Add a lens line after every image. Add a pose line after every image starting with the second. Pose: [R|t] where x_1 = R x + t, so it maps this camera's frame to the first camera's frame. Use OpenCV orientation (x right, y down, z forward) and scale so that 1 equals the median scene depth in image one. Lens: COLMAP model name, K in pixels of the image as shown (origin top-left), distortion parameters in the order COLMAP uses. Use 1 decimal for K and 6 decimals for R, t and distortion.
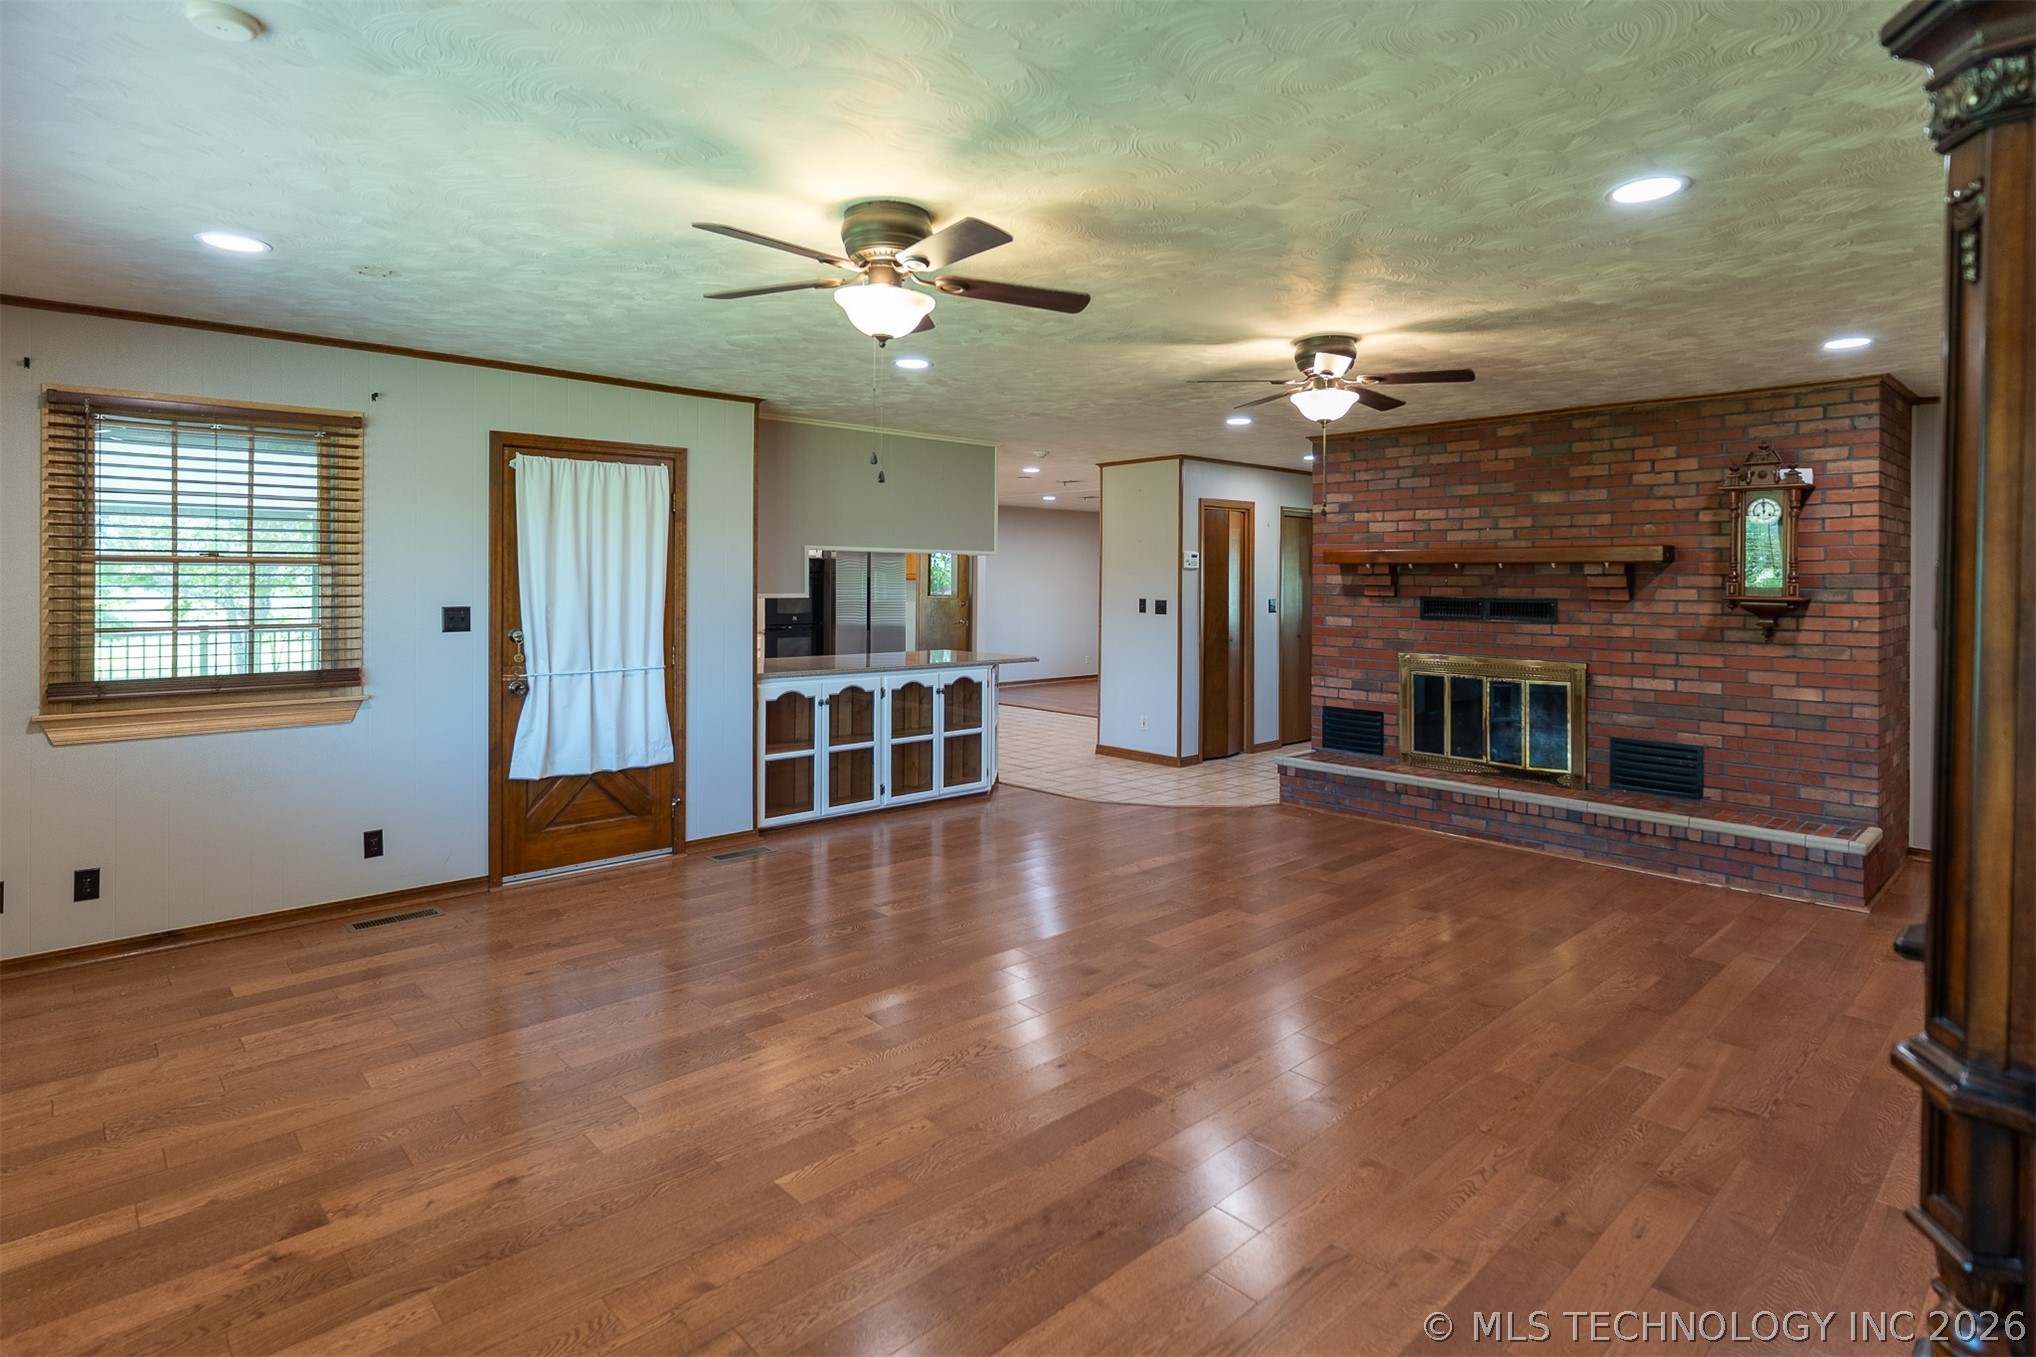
lens RADIAL K [[1038.3, 0, 1007.7], [0, 1038.3, 579.2], [0, 0, 1]] dist [0.001365, 0.000499]
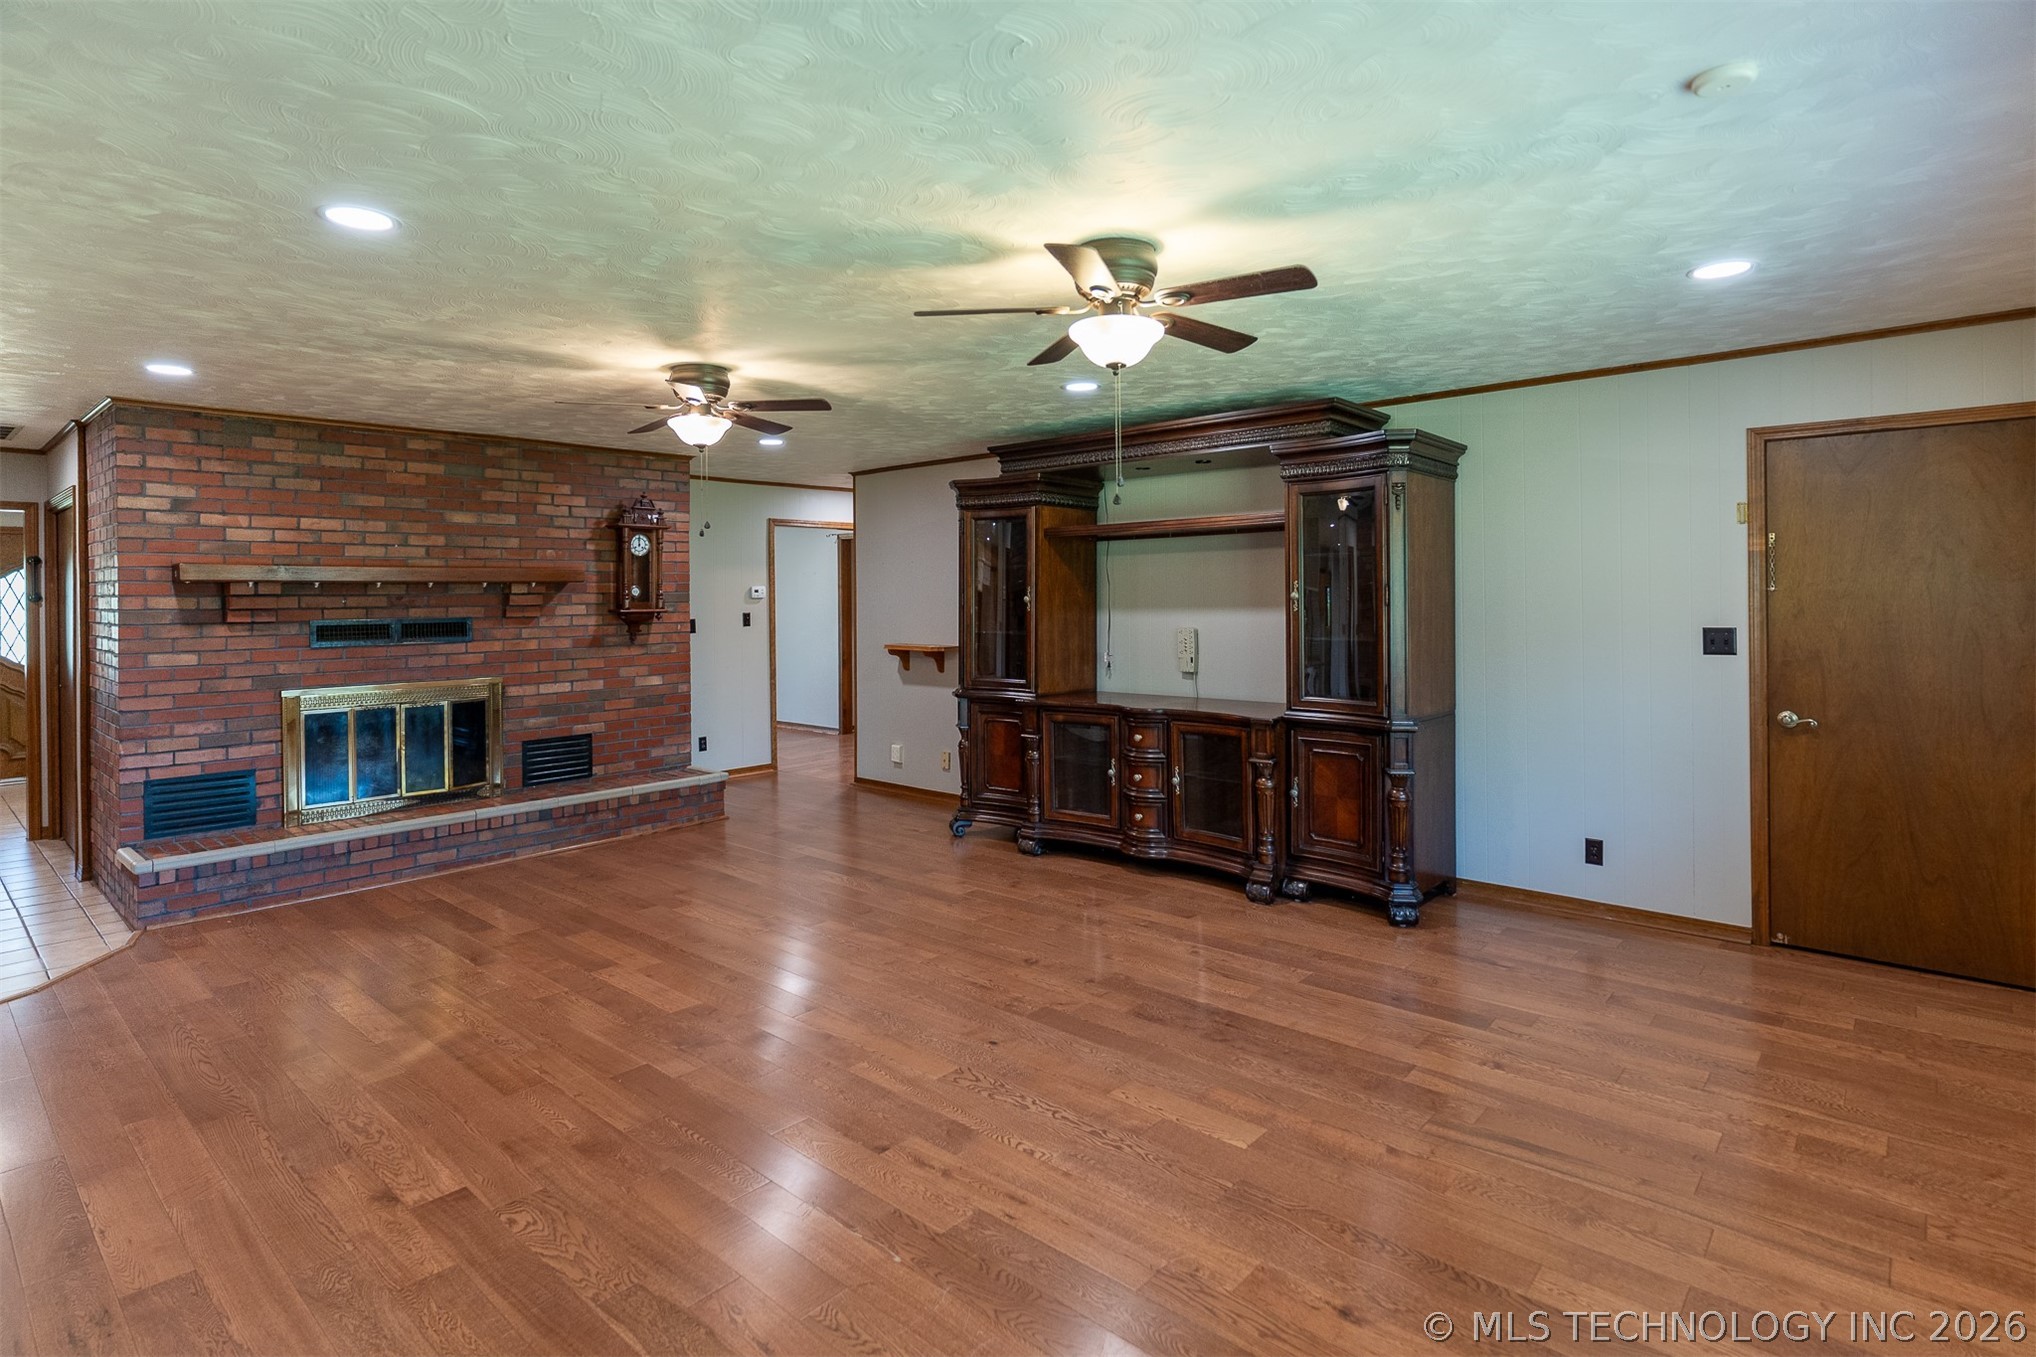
lens RADIAL K [[1028.8, 0, 1018.9], [0, 1028.8, 593.4], [0, 0, 1]] dist [0.000521, 0.001675]
pose [[-0.091329, -0.003663, 0.995814, -0.535066], [0.010280, 0.999936, 0.004621, -0.004080], [-0.995768, 0.010659, -0.091285, 0.557196]]
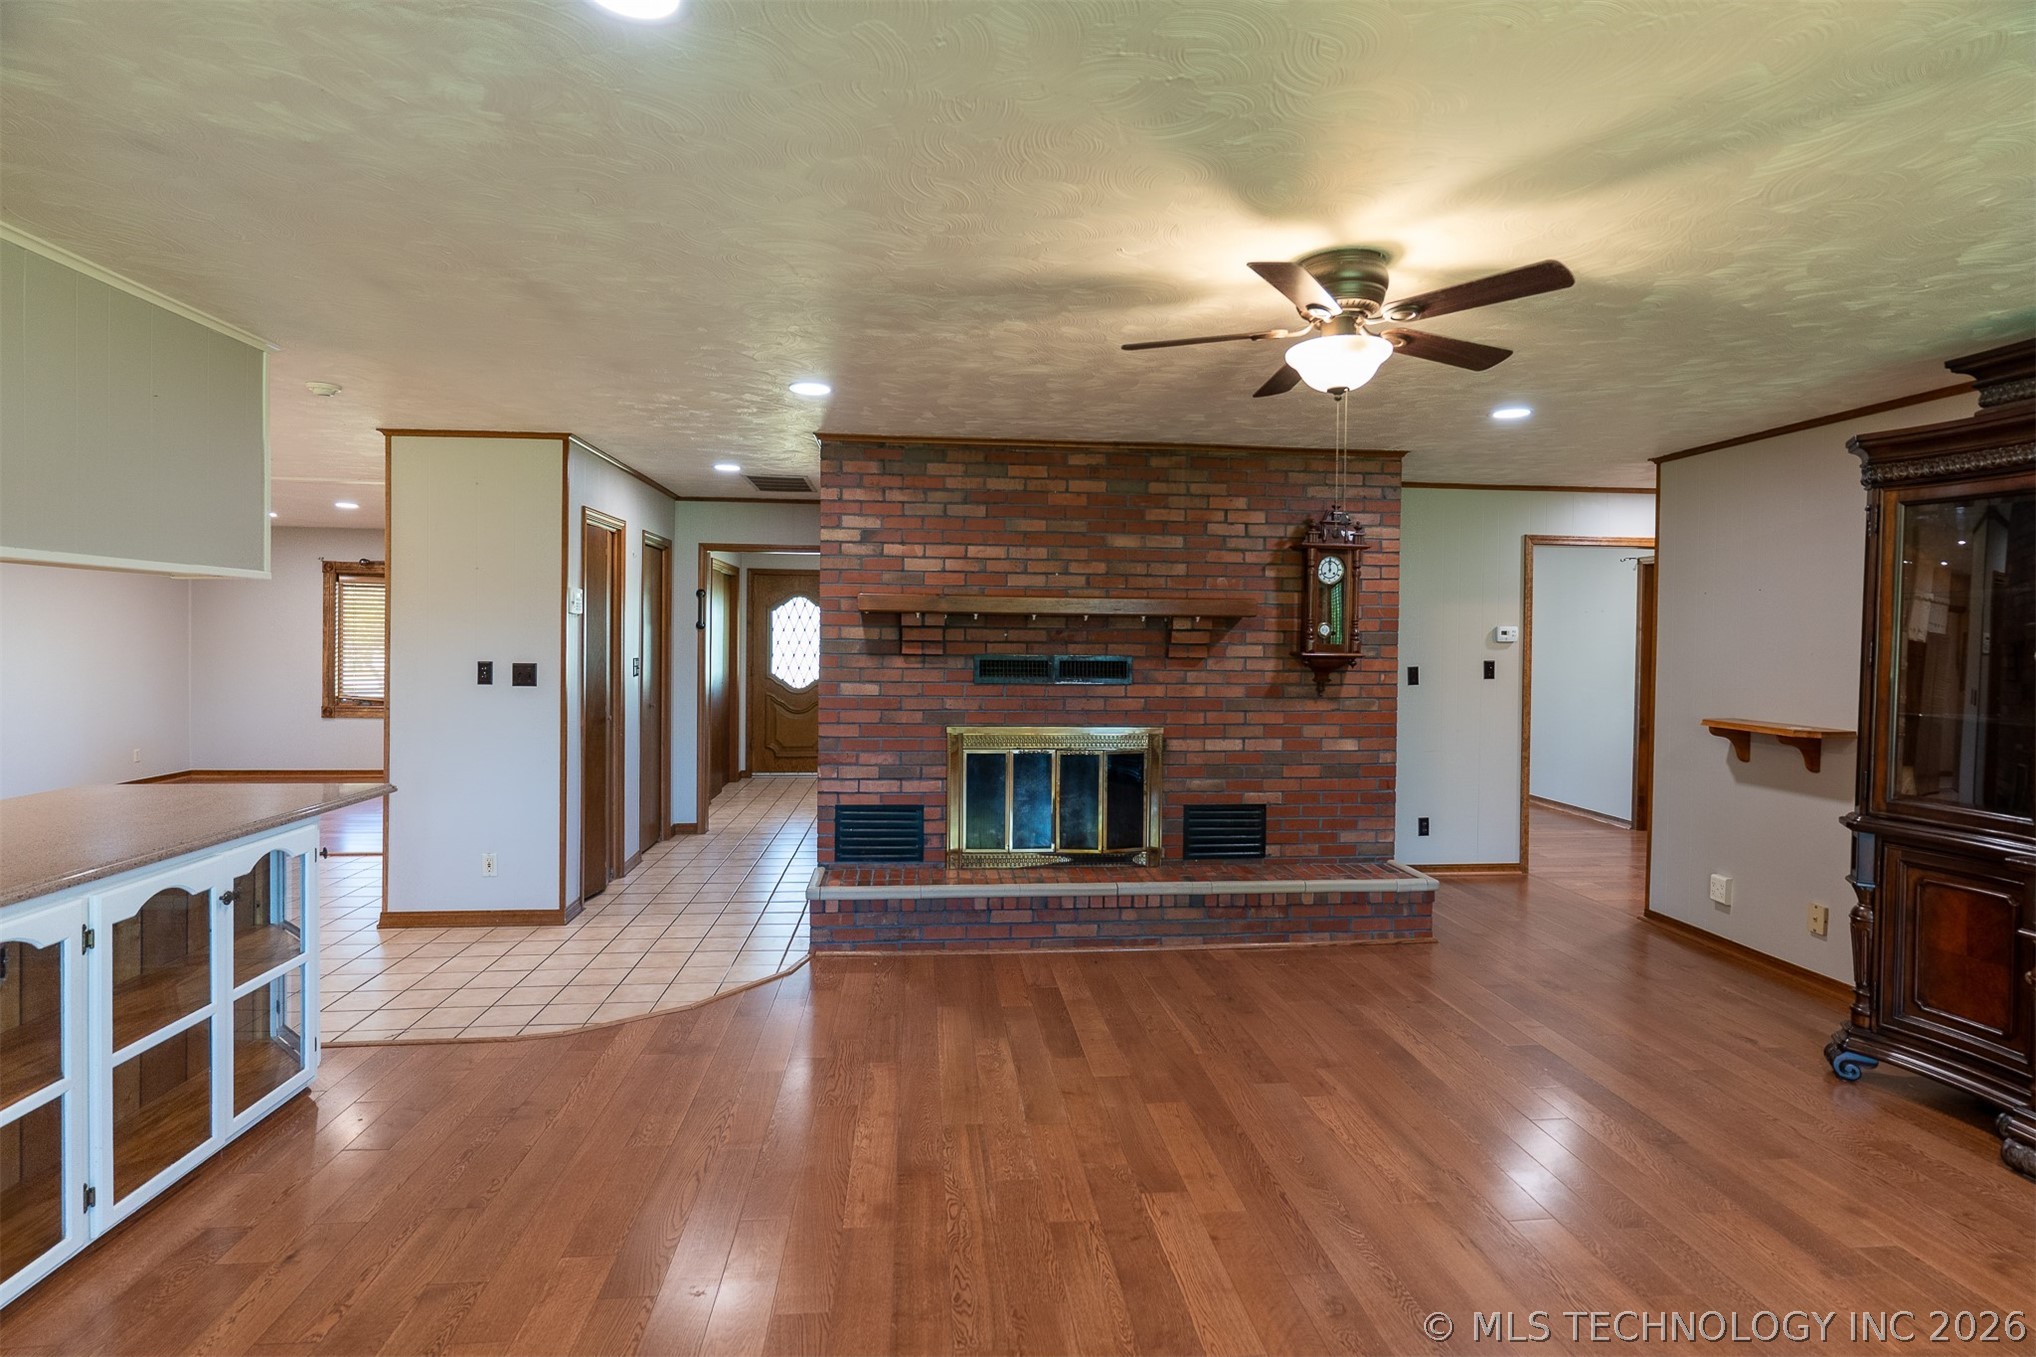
lens RADIAL K [[1010.5, 0, 1022.5], [0, 1010.5, 649.9], [0, 0, 1]] dist [-0.004047, 0.001958]
pose [[0.601402, -0.009739, 0.798887, -0.218704], [-0.007777, 0.999807, 0.018043, -0.001560], [-0.798909, -0.017064, 0.601210, 0.558295]]
